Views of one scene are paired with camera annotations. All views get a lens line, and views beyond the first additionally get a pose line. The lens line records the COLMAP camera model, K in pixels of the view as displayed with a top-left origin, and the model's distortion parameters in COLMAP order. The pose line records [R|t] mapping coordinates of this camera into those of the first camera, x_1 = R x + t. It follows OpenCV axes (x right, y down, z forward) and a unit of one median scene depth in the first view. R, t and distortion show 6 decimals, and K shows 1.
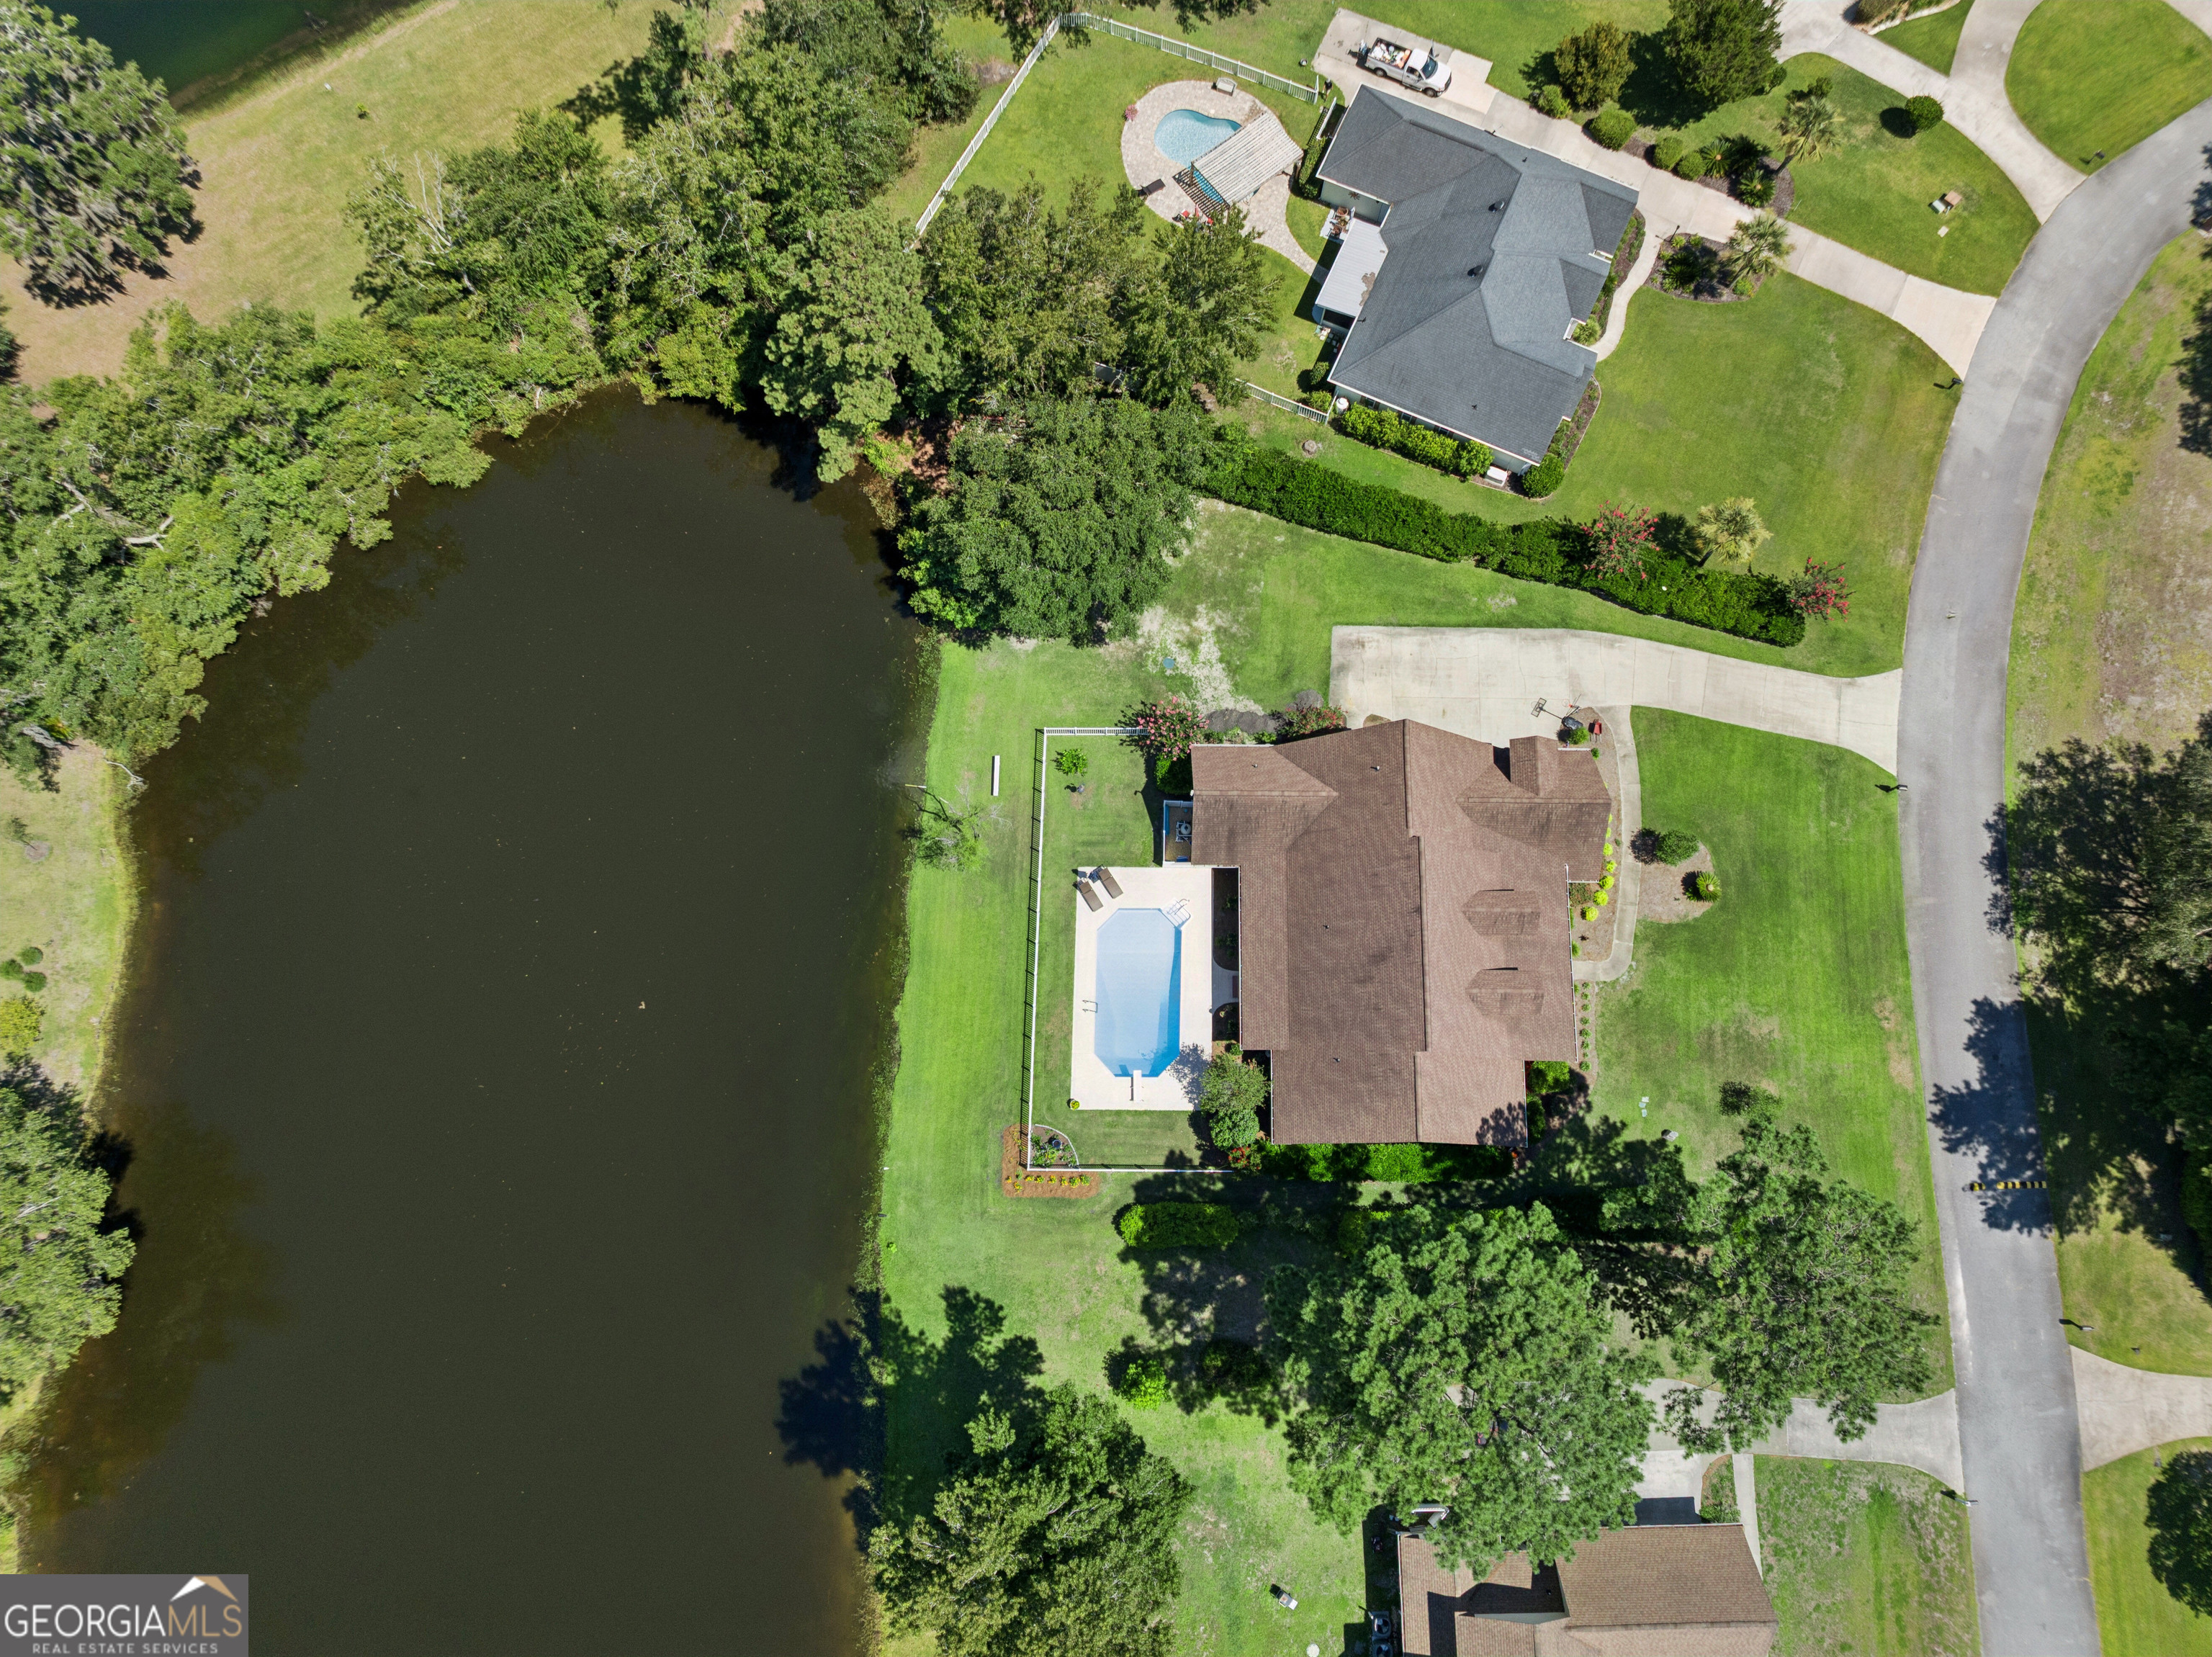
lens RADIAL K [[1571.9, 0, 1087.4], [0, 1571.9, 819.0], [0, 0, 1]] dist [-0.040285, 0.008709]
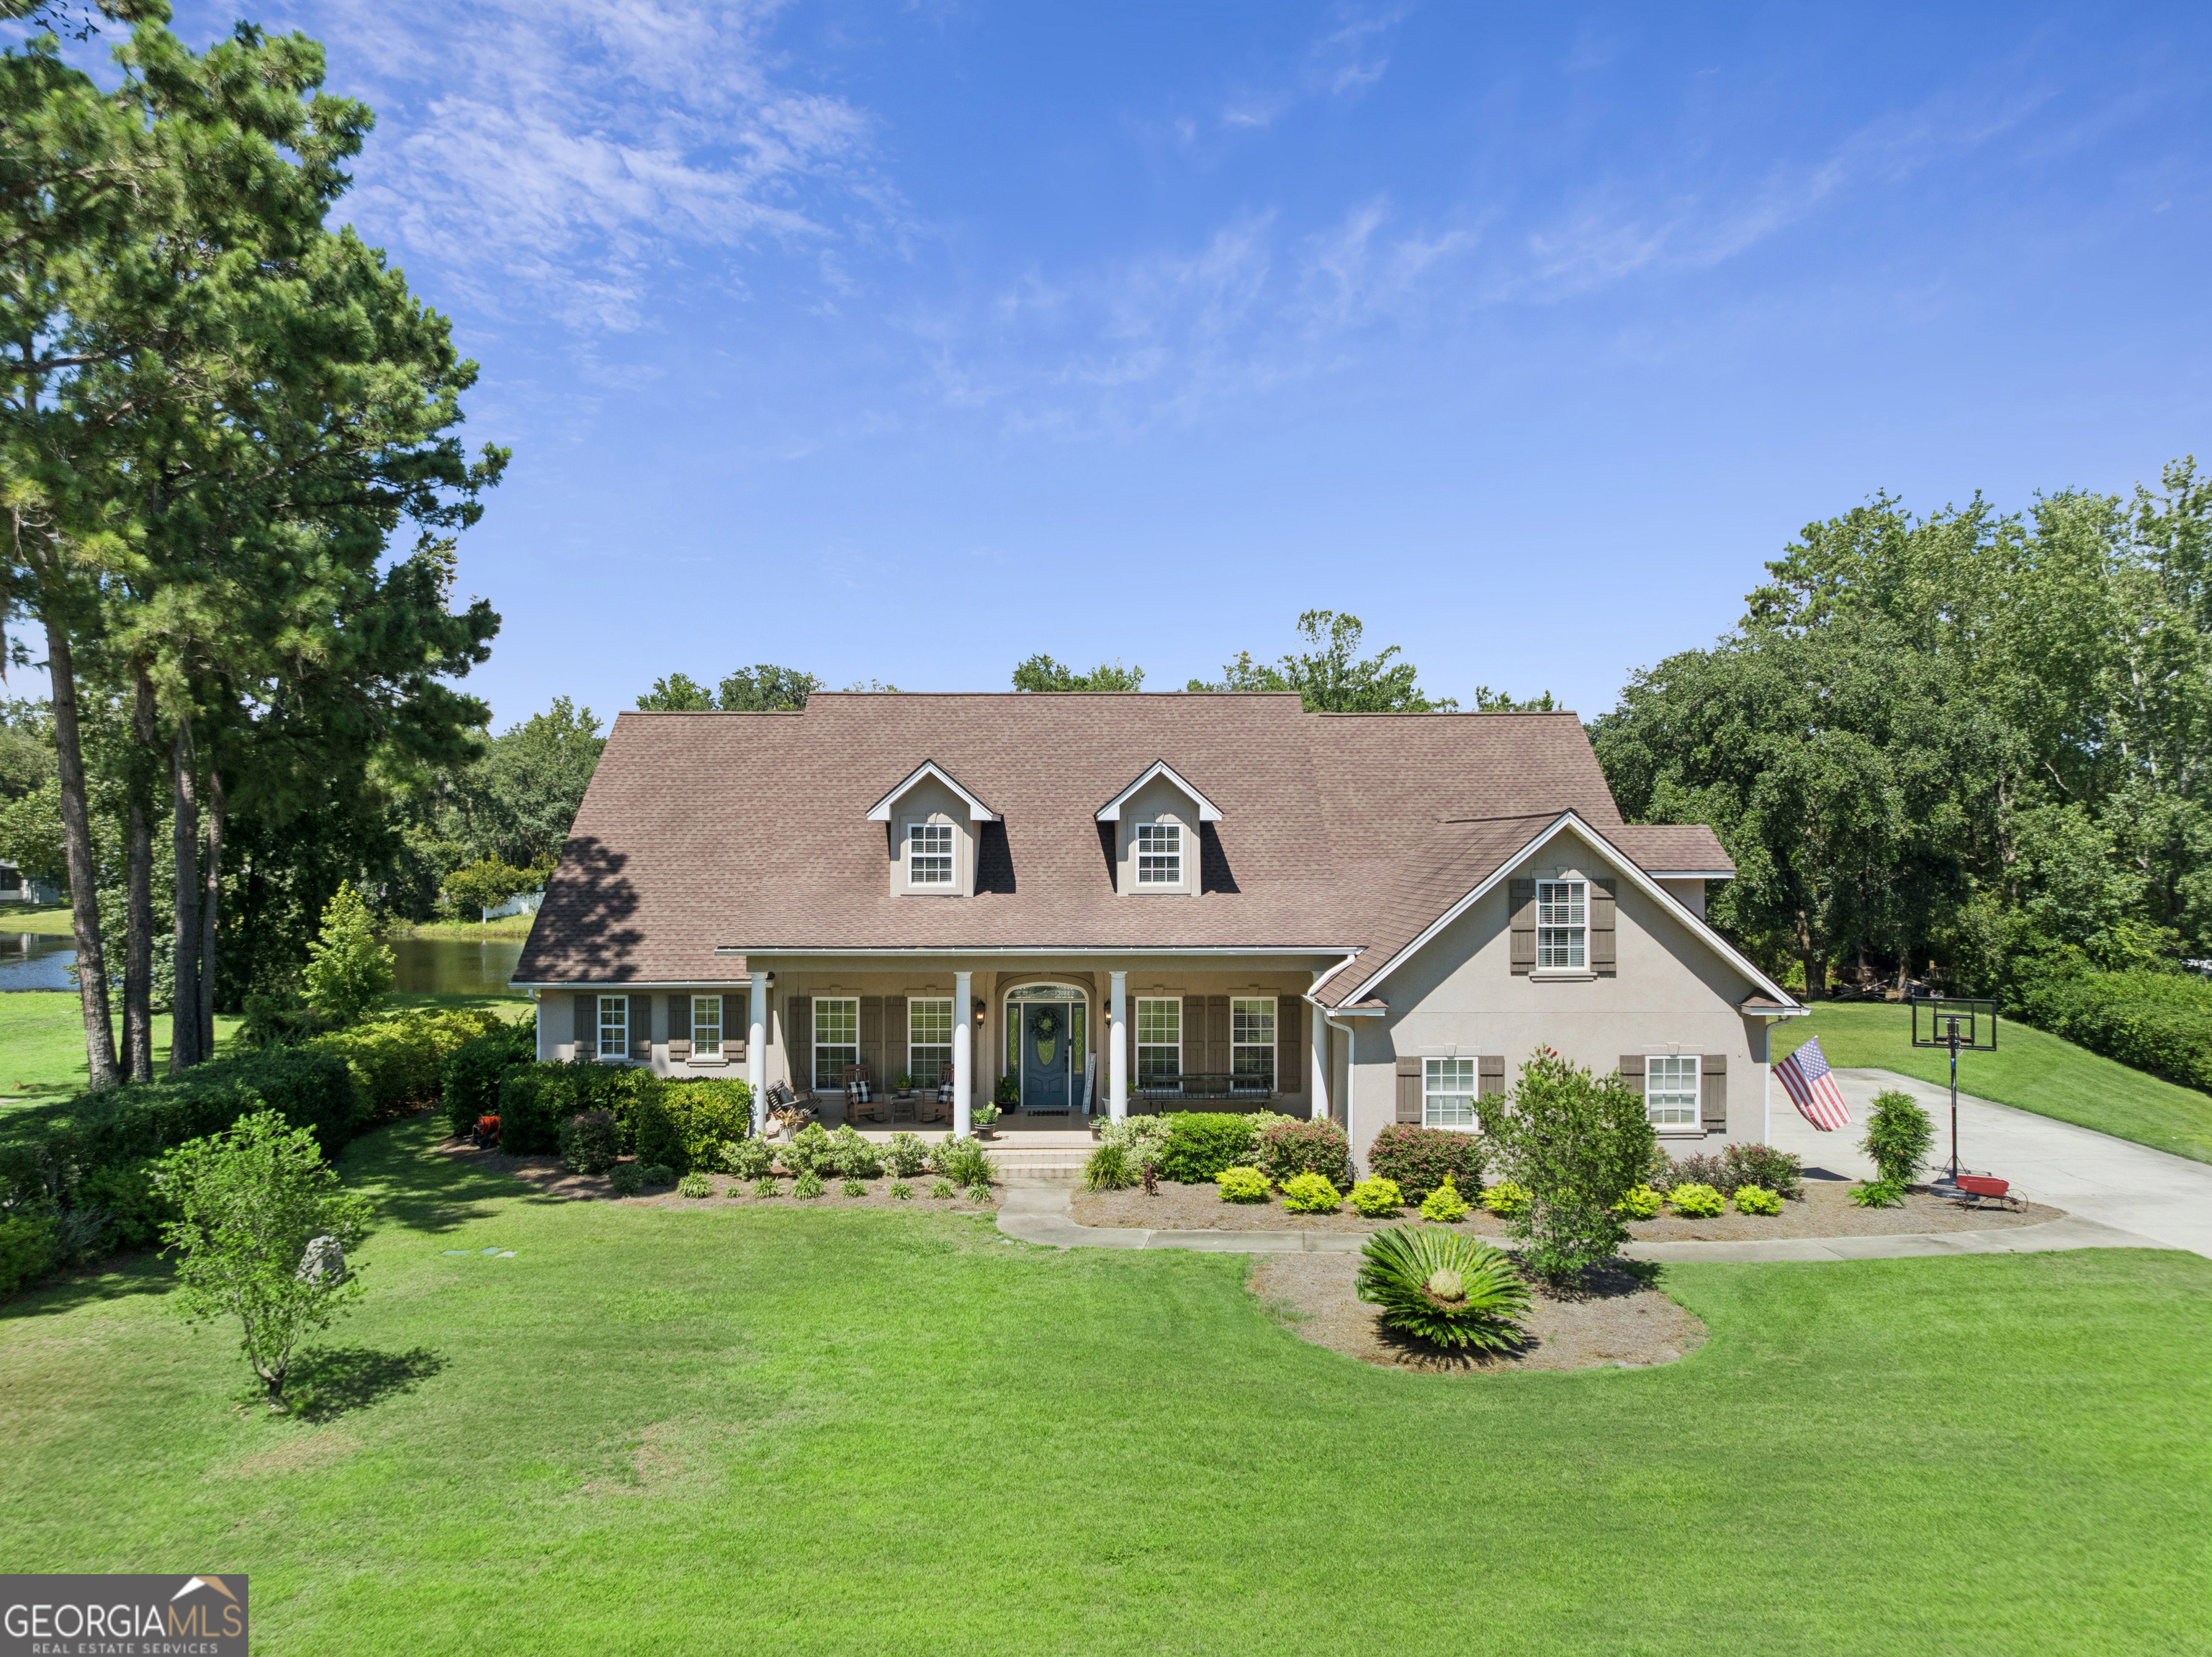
lens RADIAL K [[1571.9, 0, 1097.3], [0, 1571.9, 835.0], [0, 0, 1]] dist [-0.040285, 0.008709]
pose [[0.021264, -0.021361, -0.999546, 0.587797], [-0.972267, 0.232461, -0.025651, 0.077540], [0.232903, 0.972371, -0.015826, 0.935751]]
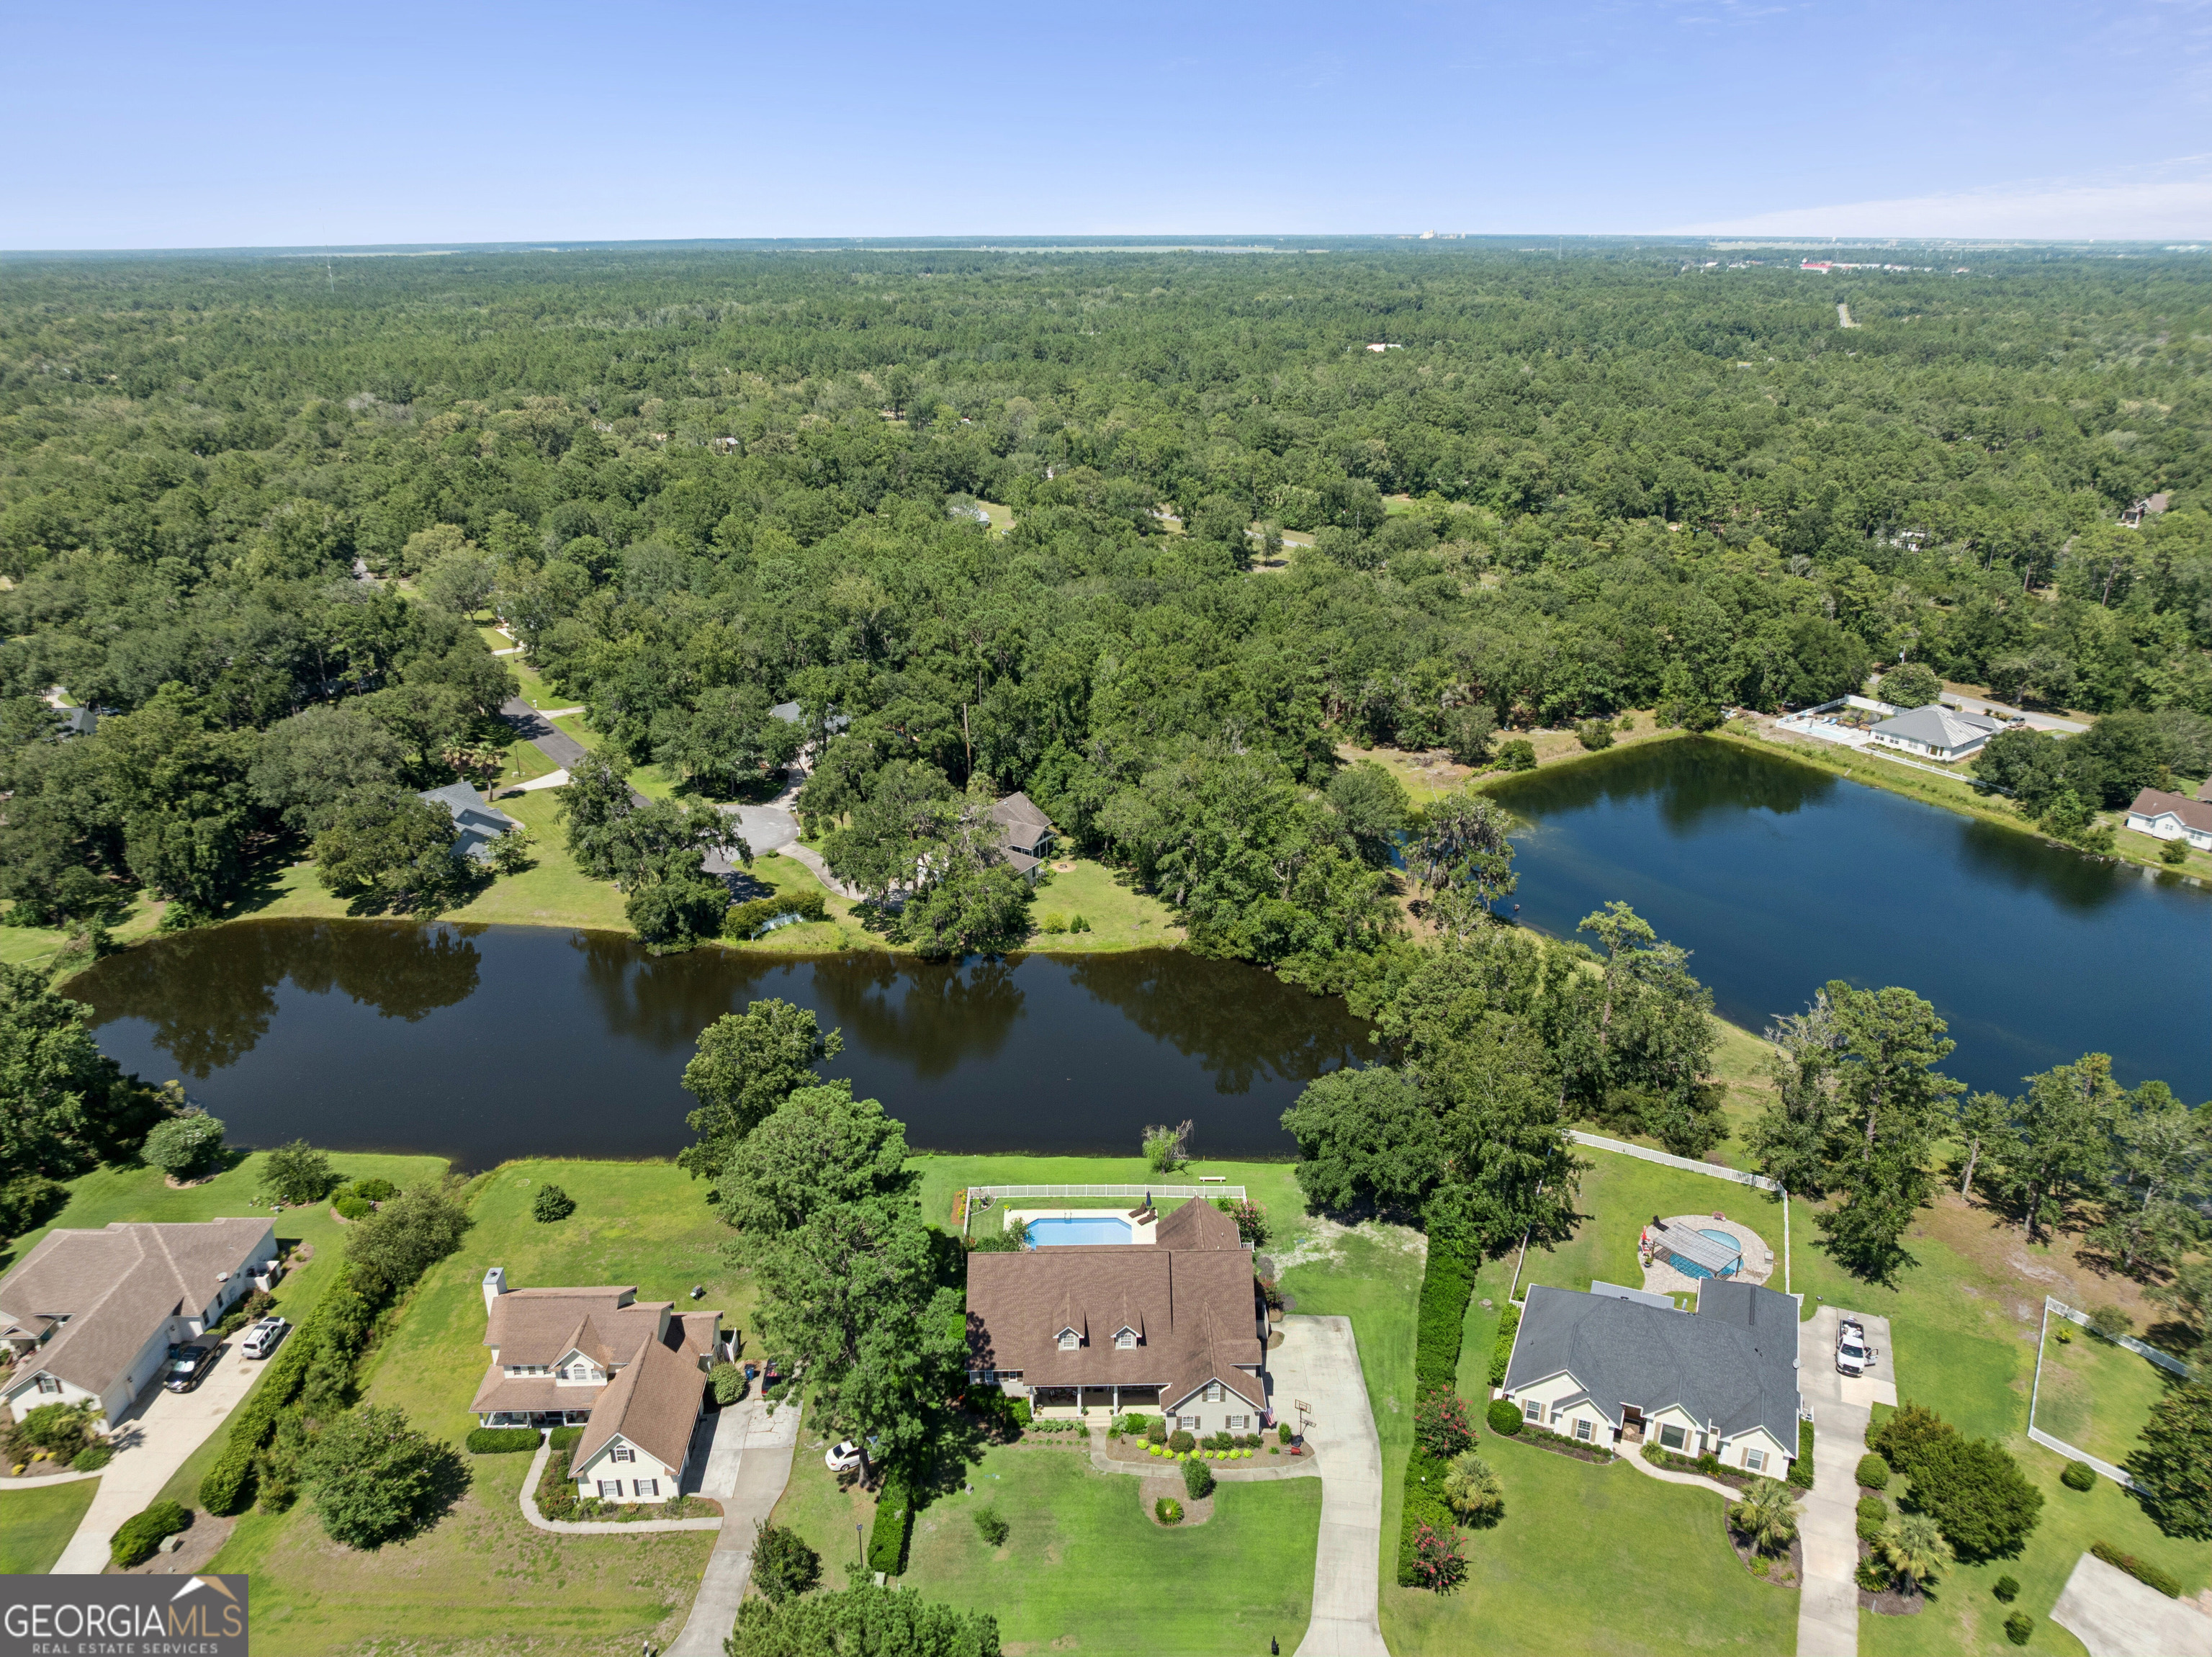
lens RADIAL K [[1571.9, 0, 1098.7], [0, 1571.9, 839.8], [0, 0, 1]] dist [-0.040285, 0.008709]
pose [[0.022951, 0.352737, -0.935441, 1.326427], [-0.970313, 0.233194, 0.064126, -0.100109], [0.240759, 0.906199, 0.347618, 0.106283]]
